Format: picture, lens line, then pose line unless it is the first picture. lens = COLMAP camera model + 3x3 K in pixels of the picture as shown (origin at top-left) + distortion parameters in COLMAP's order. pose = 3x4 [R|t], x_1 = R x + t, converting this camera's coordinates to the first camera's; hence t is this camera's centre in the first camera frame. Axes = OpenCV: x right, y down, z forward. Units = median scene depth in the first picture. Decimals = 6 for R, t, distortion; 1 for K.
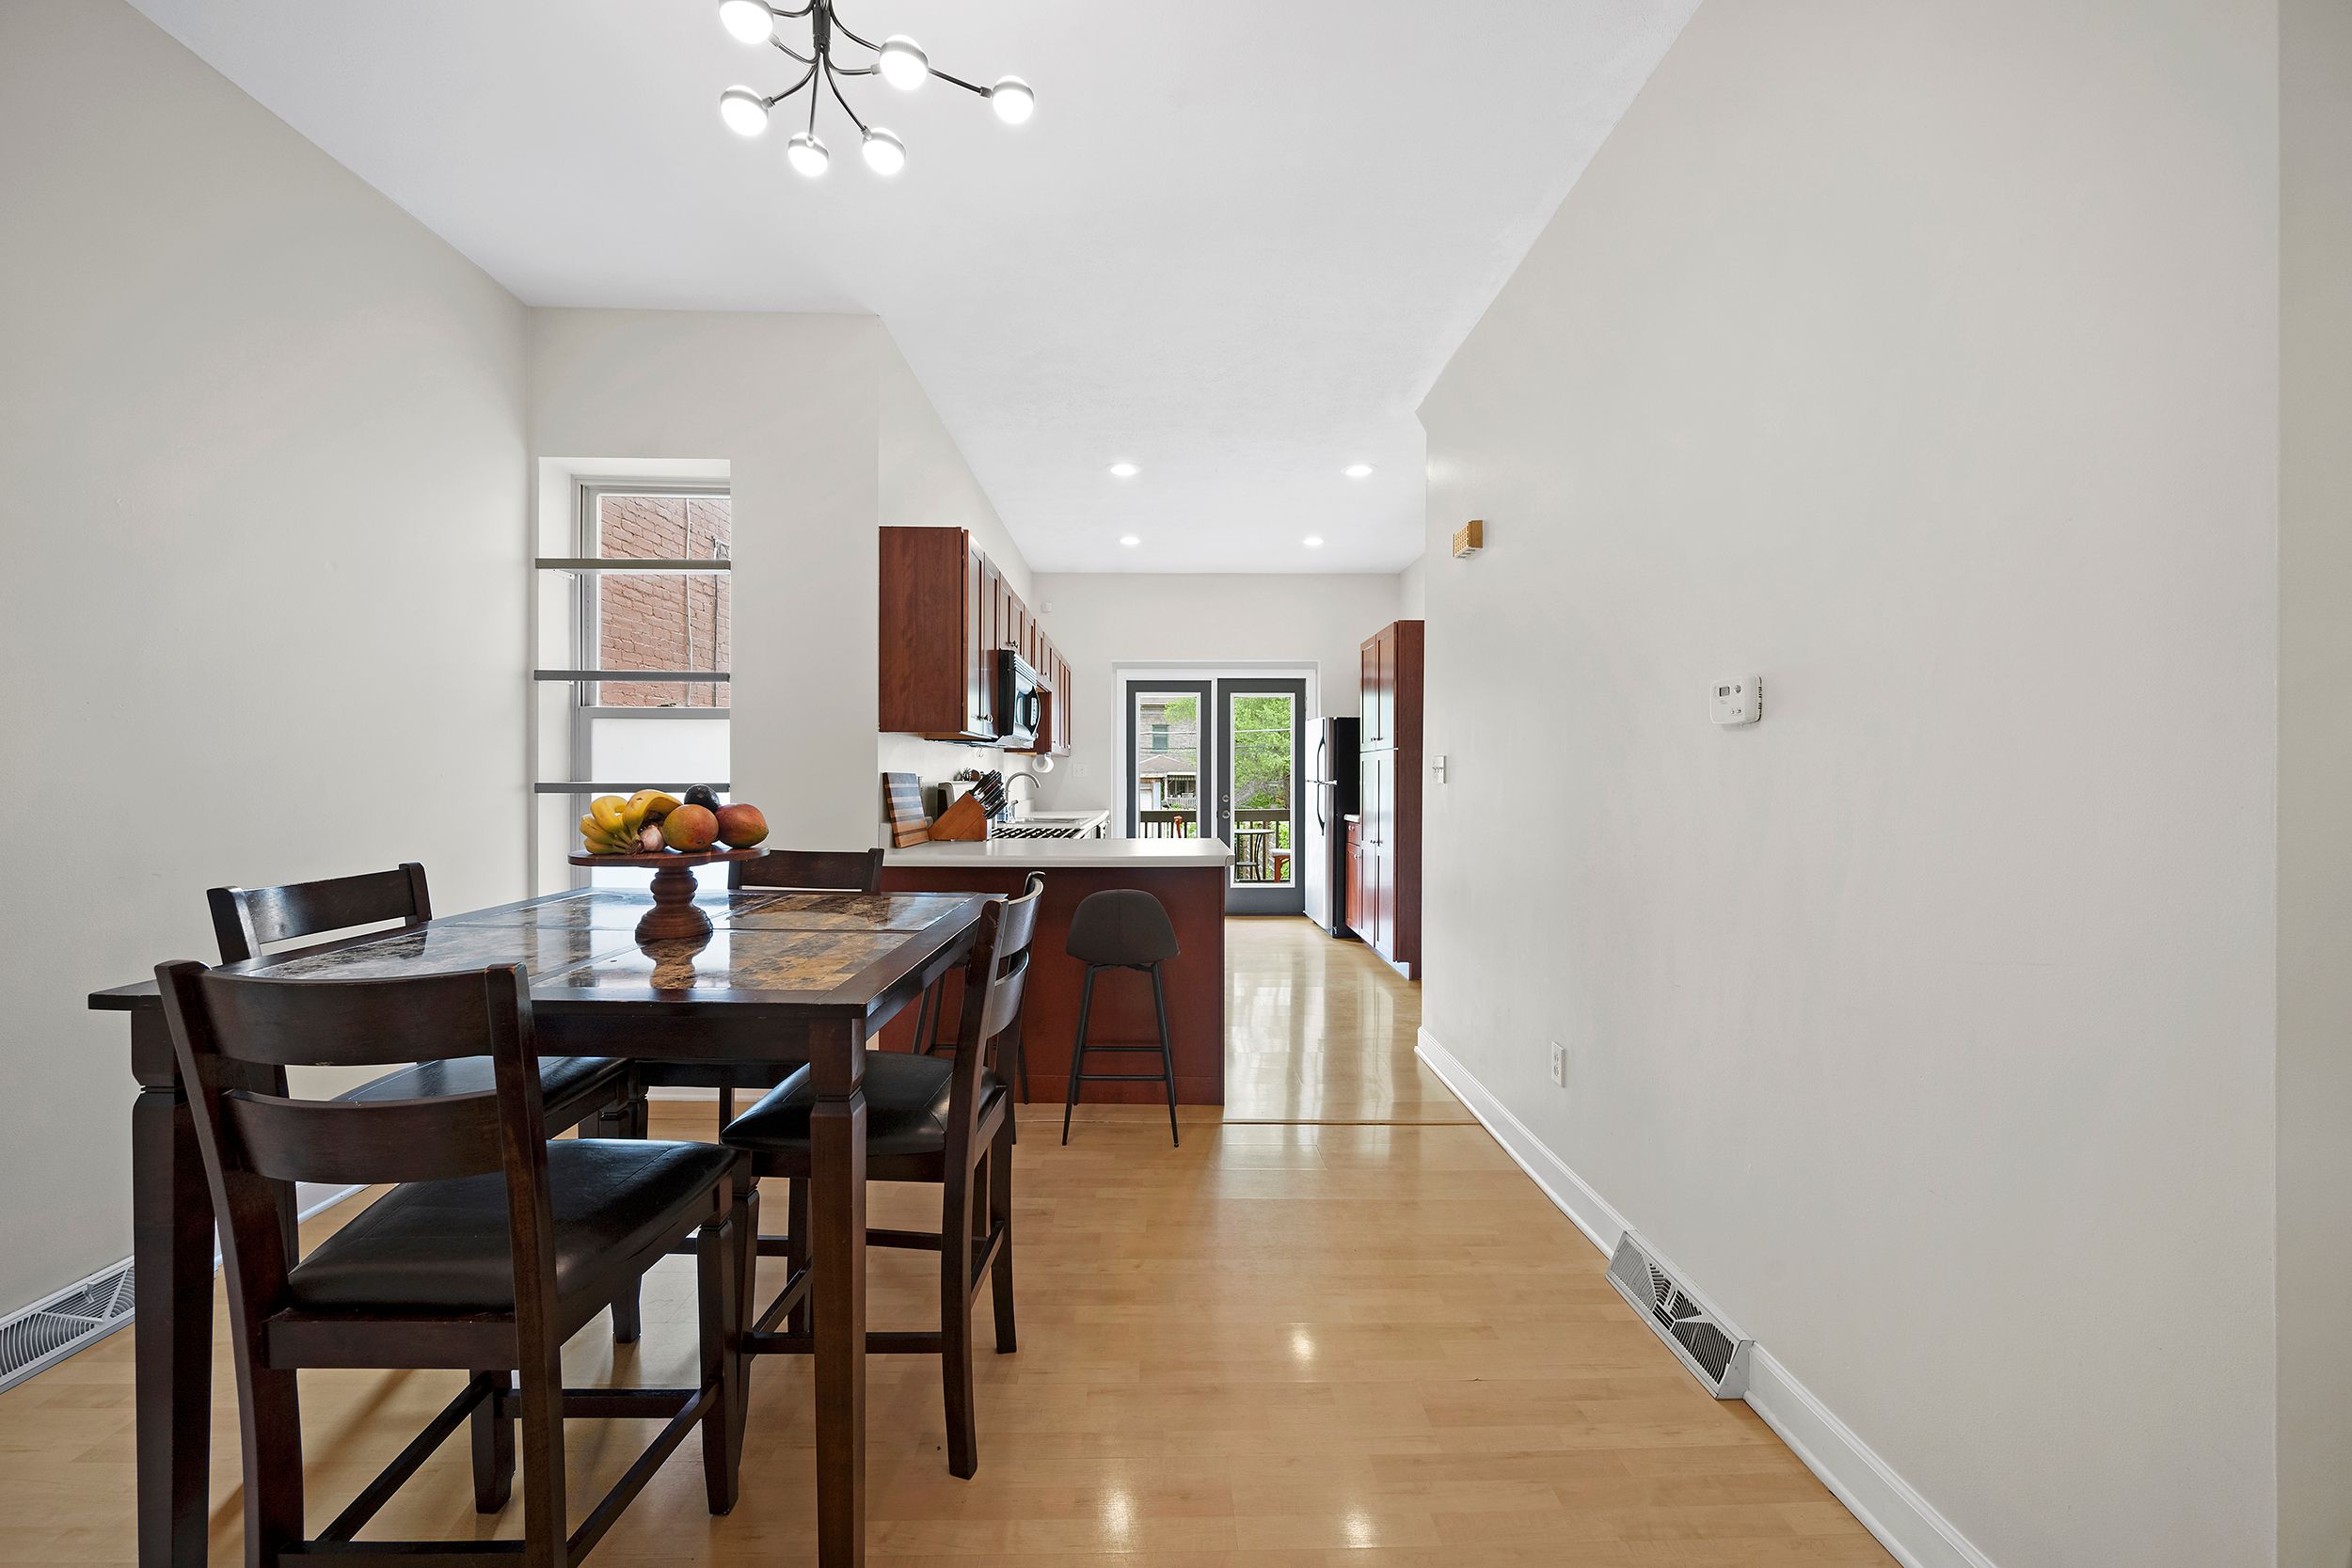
lens RADIAL K [[925.6, 0, 1184.4], [0, 925.6, 785.4], [0, 0, 1]] dist [-0.004046, 0.000460]
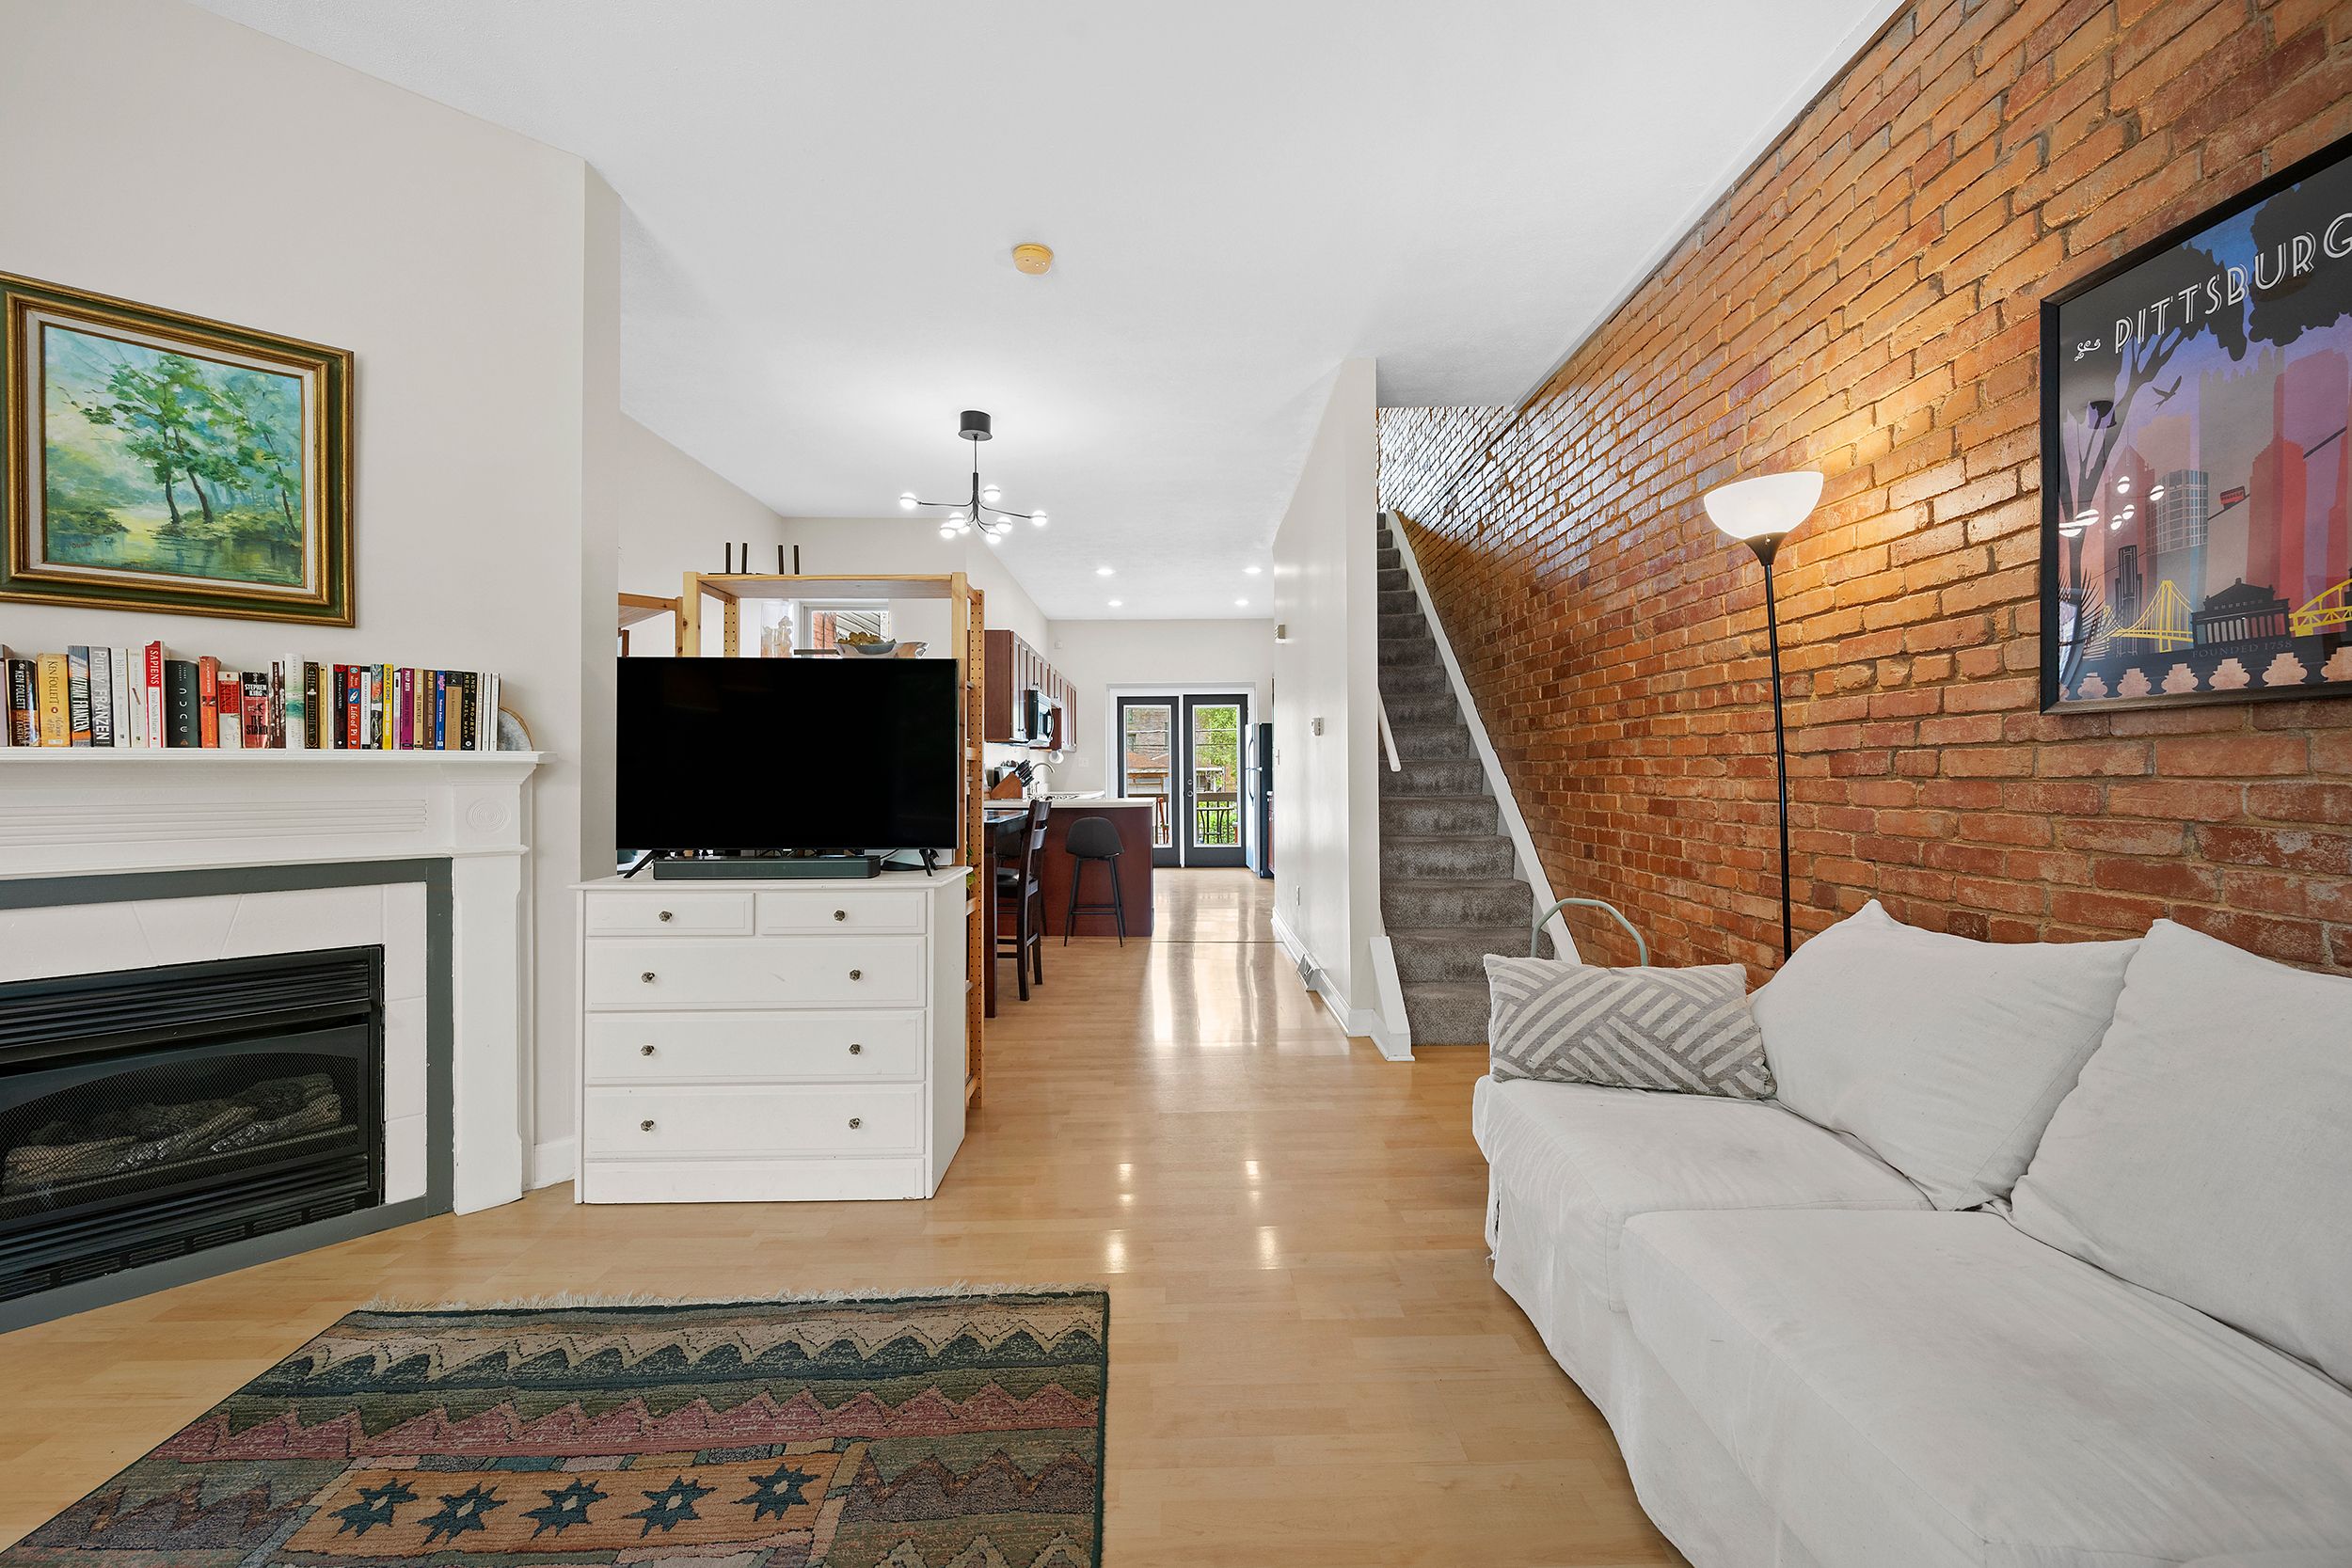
lens RADIAL K [[925.6, 0, 1187.5], [0, 925.6, 770.5], [0, 0, 1]] dist [-0.004046, 0.000460]
pose [[0.999856, -0.006260, -0.015765, 0.105103], [0.006094, 0.999926, -0.010559, 0.019760], [0.015830, 0.010461, 0.999820, -0.621995]]
